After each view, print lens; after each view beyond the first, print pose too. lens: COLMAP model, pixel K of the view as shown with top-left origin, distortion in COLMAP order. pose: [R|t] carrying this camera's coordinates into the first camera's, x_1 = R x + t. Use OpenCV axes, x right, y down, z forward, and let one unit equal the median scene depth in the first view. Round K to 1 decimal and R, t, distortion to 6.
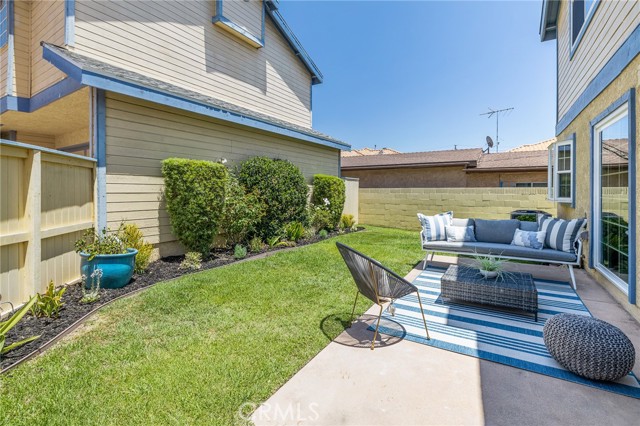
lens RADIAL K [[300.3, 0, 320.0], [0, 300.3, 213.0], [0, 0, 1]] dist [-0.000938, -0.000212]
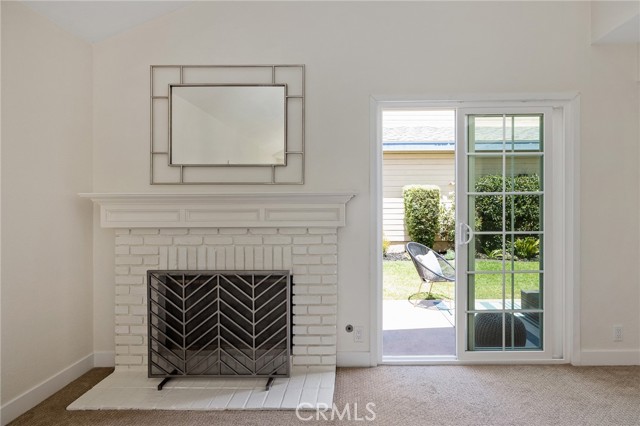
lens RADIAL K [[340.0, 0, 320.0], [0, 340.0, 213.0], [0, 0, 1]] dist [0.000911, 0.000203]
pose [[0.492387, 0.027306, -0.869948, 0.778126], [-0.054992, 0.998487, 0.000215, -0.020539], [0.868638, 0.047734, 0.493143, -0.215797]]
